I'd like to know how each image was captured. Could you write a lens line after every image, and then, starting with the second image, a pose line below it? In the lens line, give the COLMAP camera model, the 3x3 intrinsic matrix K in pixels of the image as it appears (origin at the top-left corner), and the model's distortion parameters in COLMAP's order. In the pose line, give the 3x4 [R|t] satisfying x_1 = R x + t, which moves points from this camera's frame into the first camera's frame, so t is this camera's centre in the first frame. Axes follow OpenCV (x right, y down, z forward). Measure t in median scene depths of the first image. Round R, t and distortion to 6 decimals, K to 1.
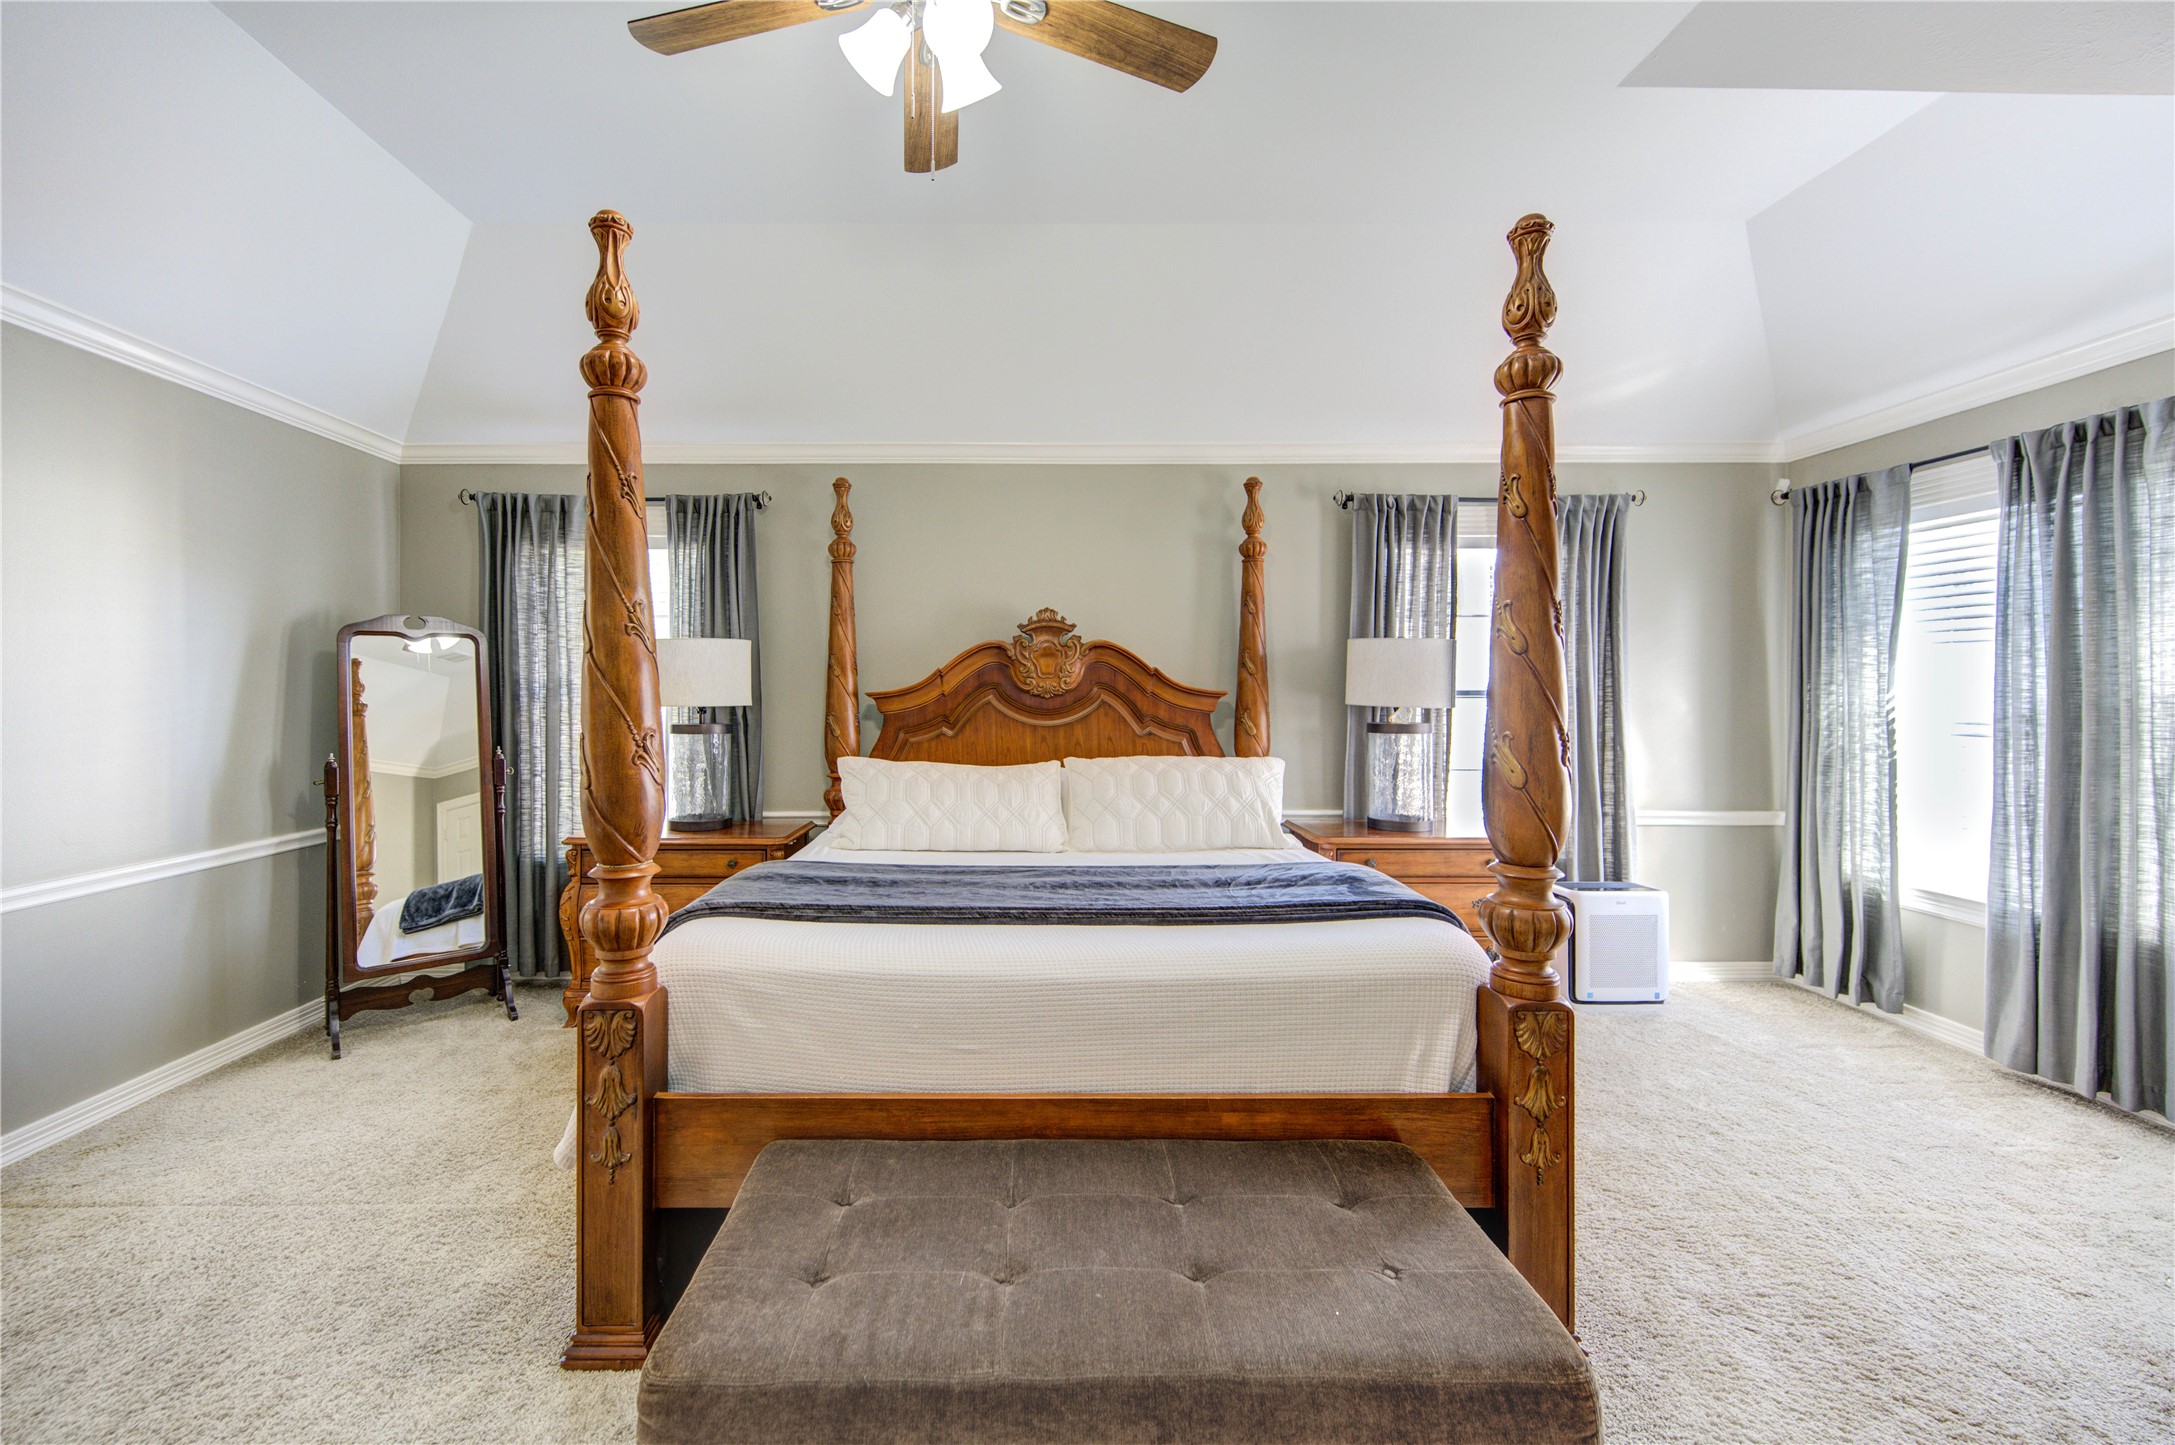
lens RADIAL K [[900.9, 0, 1051.3], [0, 900.9, 691.0], [0, 0, 1]] dist [-0.001819, 0.001499]
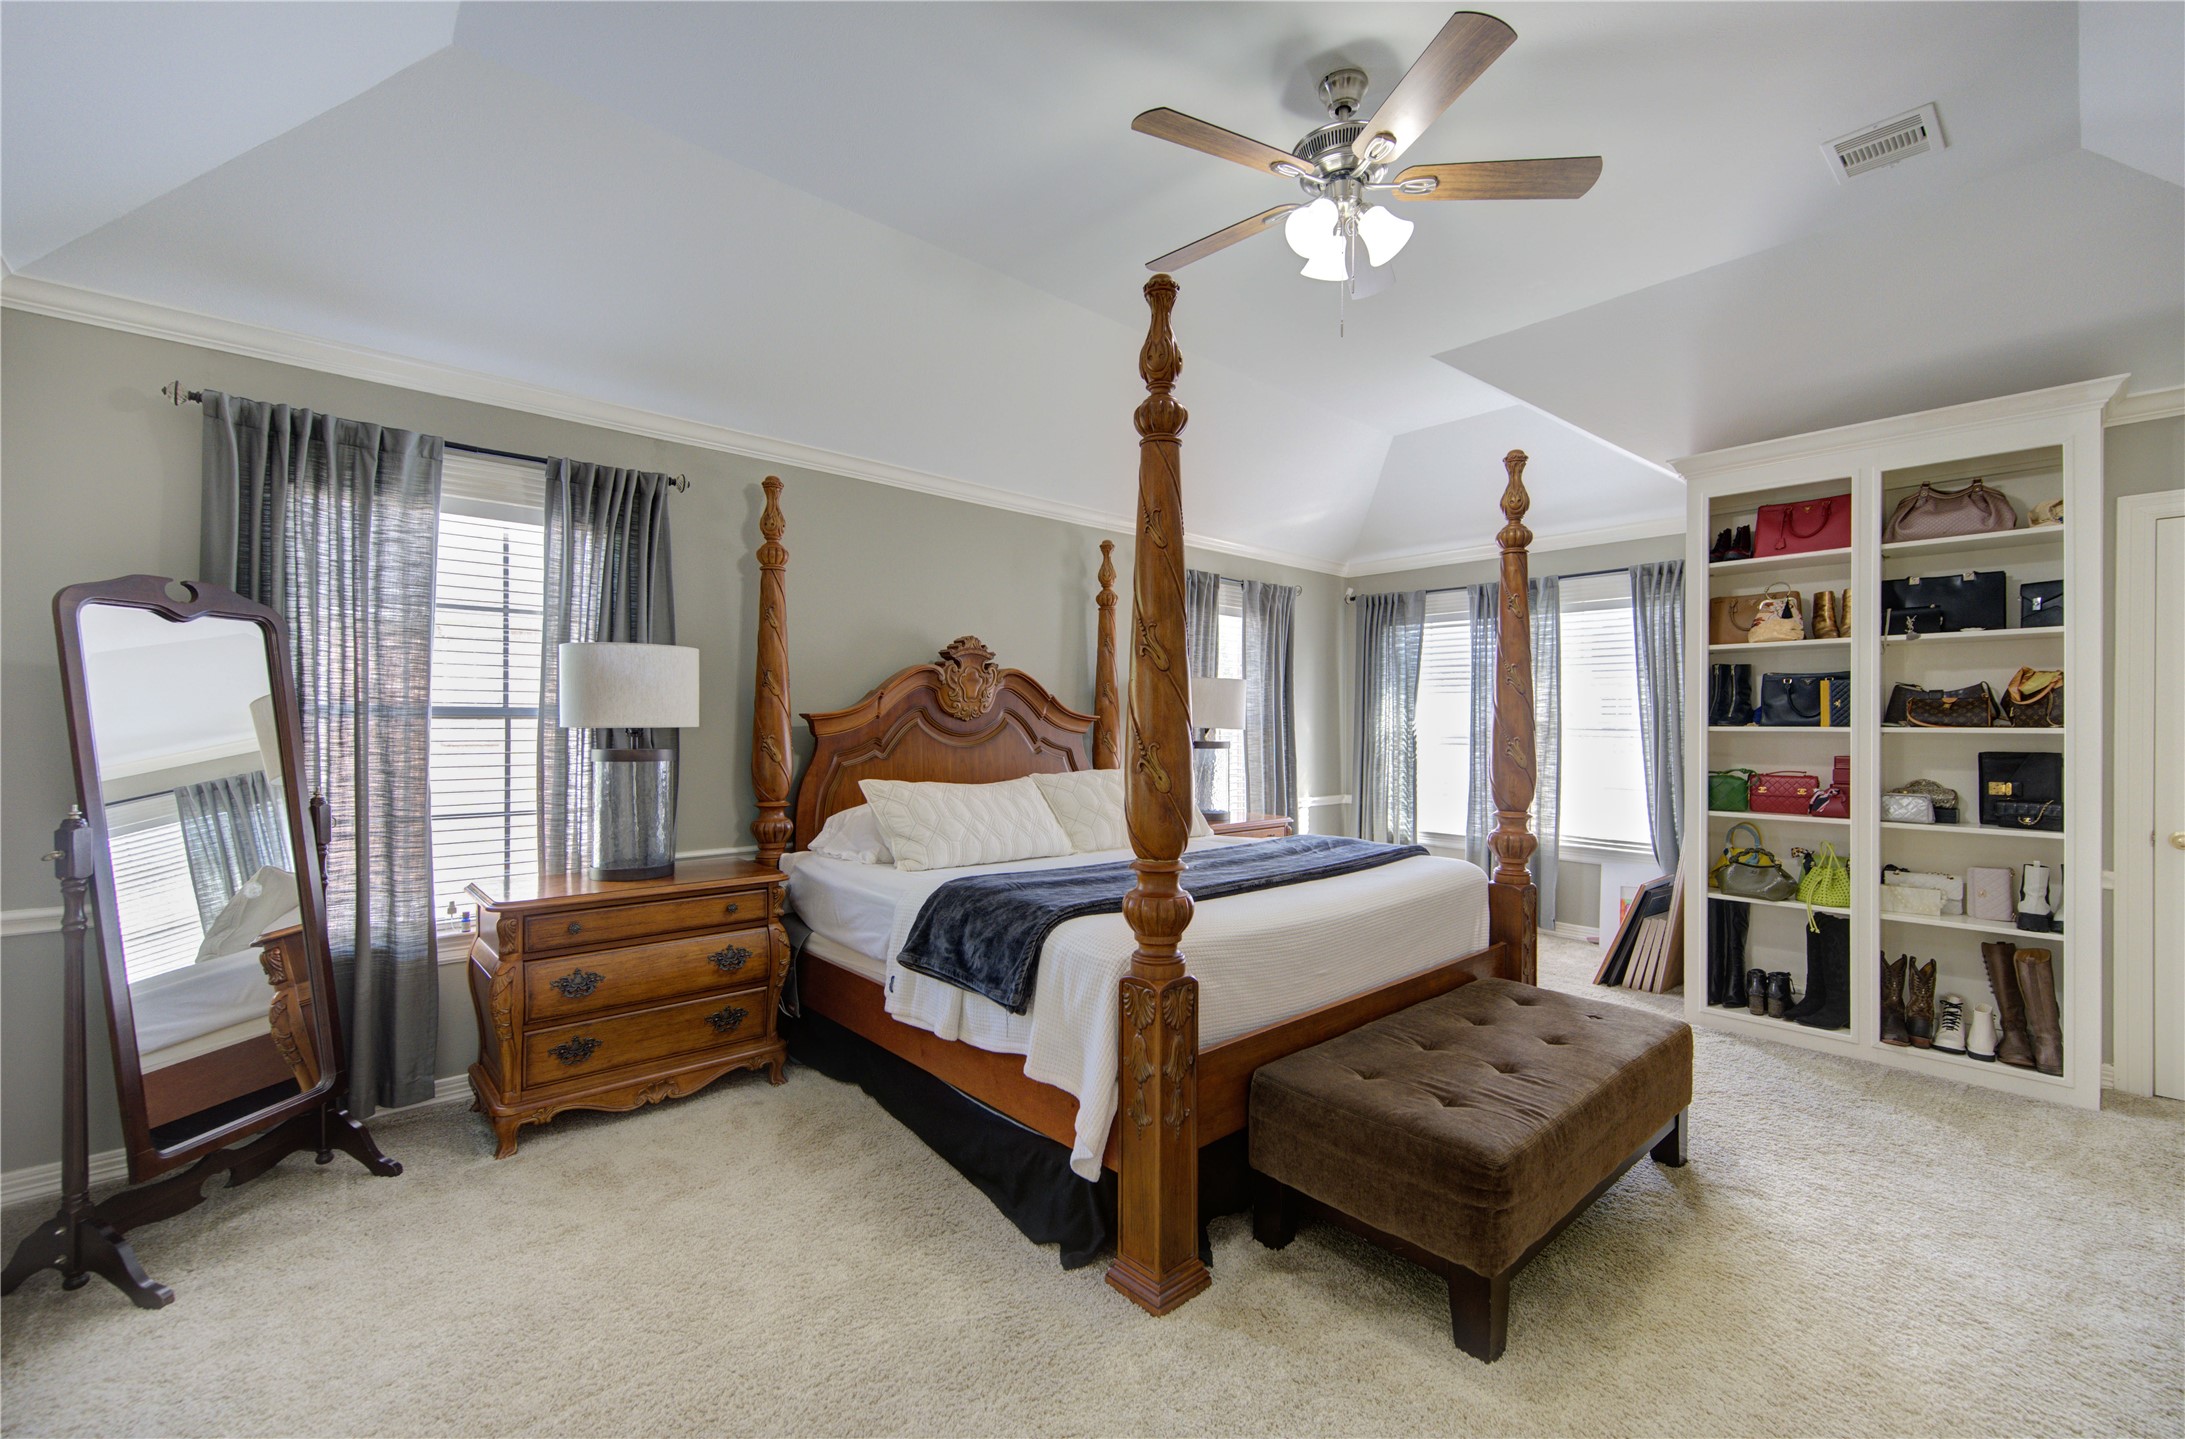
lens RADIAL K [[905.1, 0, 1103.3], [0, 905.1, 724.4], [0, 0, 1]] dist [-0.001819, 0.001499]
pose [[0.739393, 0.004012, 0.673262, -0.608666], [-0.004399, 0.999990, -0.001128, 0.012447], [-0.673259, -0.002127, 0.739403, 0.102998]]
